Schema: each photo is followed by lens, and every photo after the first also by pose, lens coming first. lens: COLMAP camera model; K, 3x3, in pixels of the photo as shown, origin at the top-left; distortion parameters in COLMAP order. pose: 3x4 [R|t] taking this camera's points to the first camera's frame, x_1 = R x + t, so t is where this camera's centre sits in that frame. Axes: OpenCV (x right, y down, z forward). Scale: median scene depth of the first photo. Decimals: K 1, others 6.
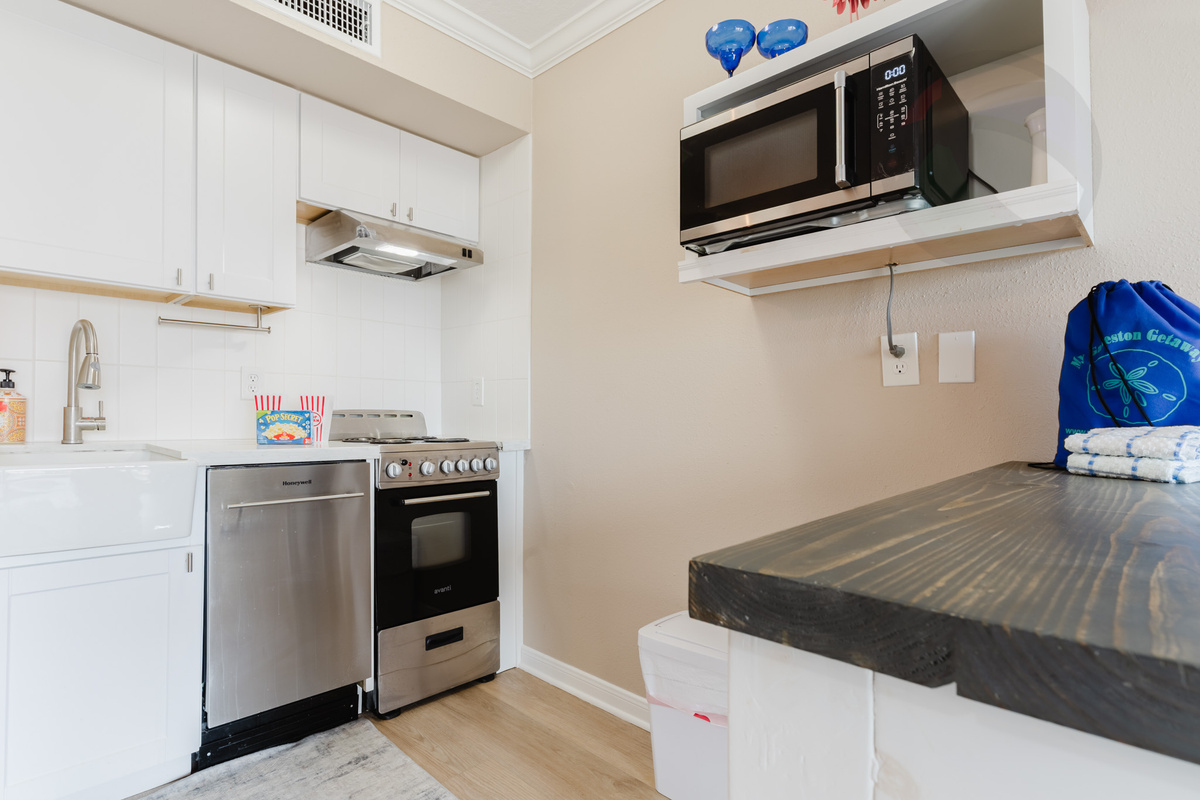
lens RADIAL K [[584.6, 0, 581.3], [0, 584.6, 413.7], [0, 0, 1]] dist [0.004449, 0.001464]
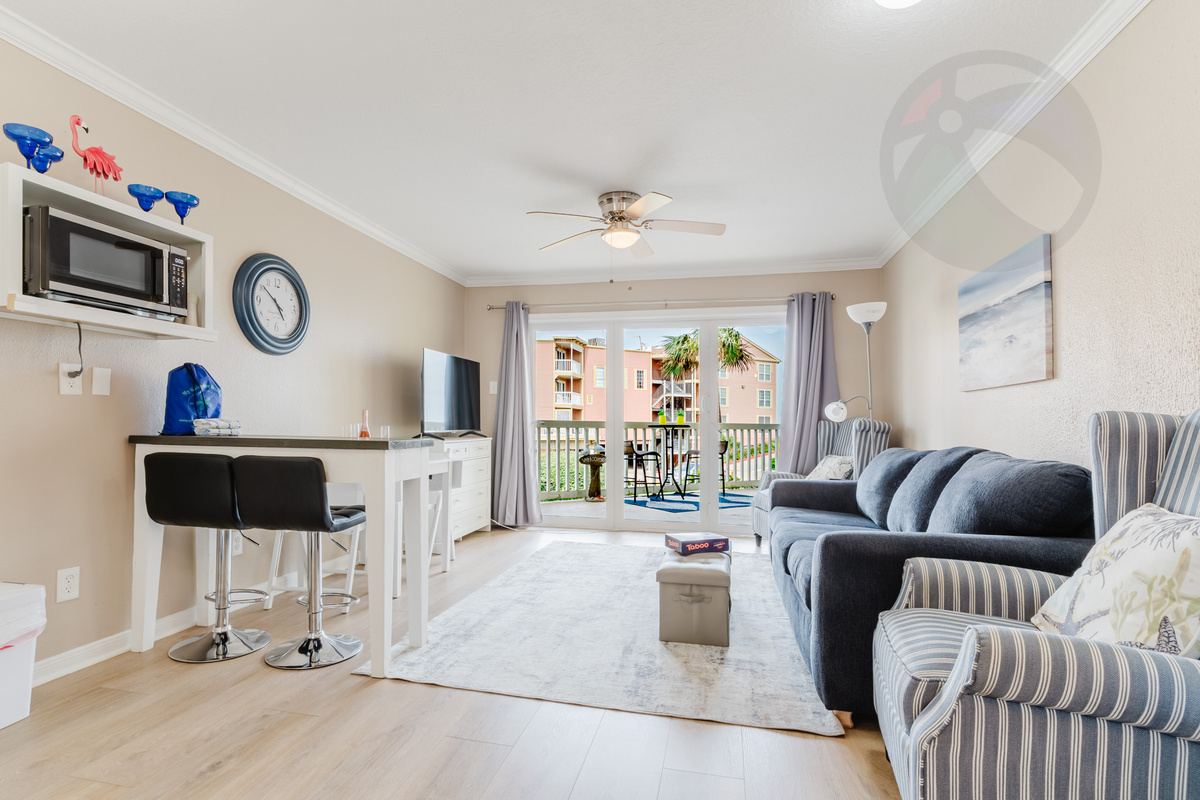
lens RADIAL K [[584.6, 0, 581.3], [0, 584.6, 413.7], [0, 0, 1]] dist [0.004449, 0.001464]
pose [[-0.504652, -0.001154, 0.863322, -2.308572], [-0.014833, 0.999863, -0.007334, -0.006255], [-0.863196, -0.016507, -0.504600, 0.845261]]
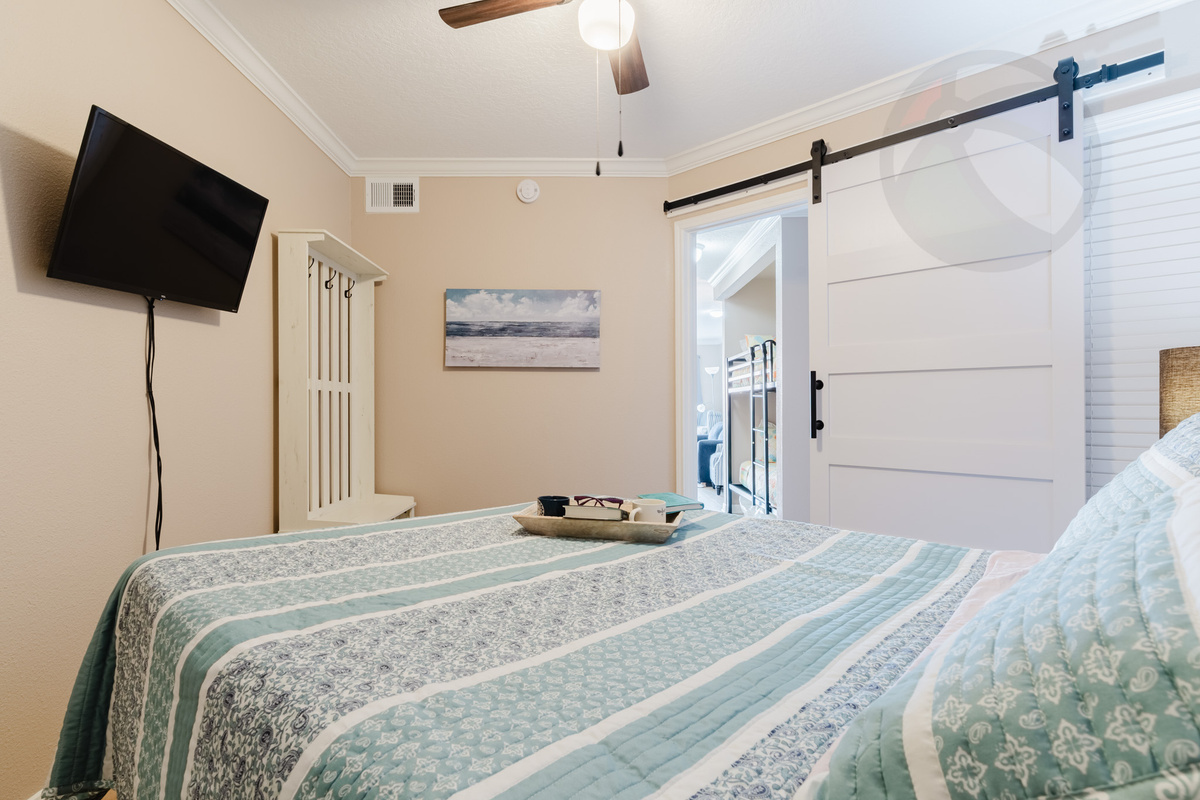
lens RADIAL K [[584.6, 0, 581.3], [0, 584.6, 413.7], [0, 0, 1]] dist [0.004449, 0.001464]
pose [[-0.672814, 0.000303, 0.739812, -5.879093], [0.005986, 0.999969, 0.005034, -0.041044], [-0.739787, 0.007816, -0.672795, 5.752595]]
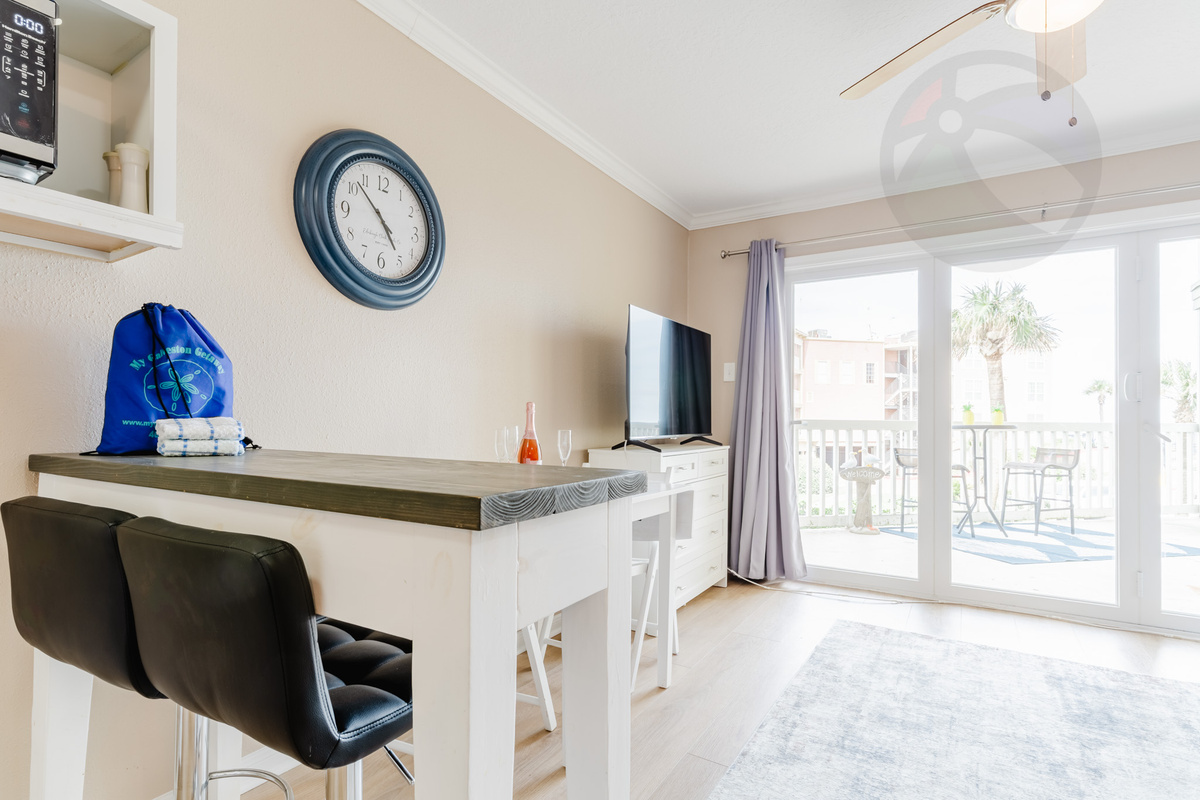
lens RADIAL K [[584.6, 0, 581.3], [0, 584.6, 413.7], [0, 0, 1]] dist [0.004449, 0.001464]
pose [[-0.176440, -0.003176, 0.984306, -0.521773], [-0.014058, 0.999901, 0.000706, -0.001282], [-0.984211, -0.013713, -0.176467, 0.336442]]
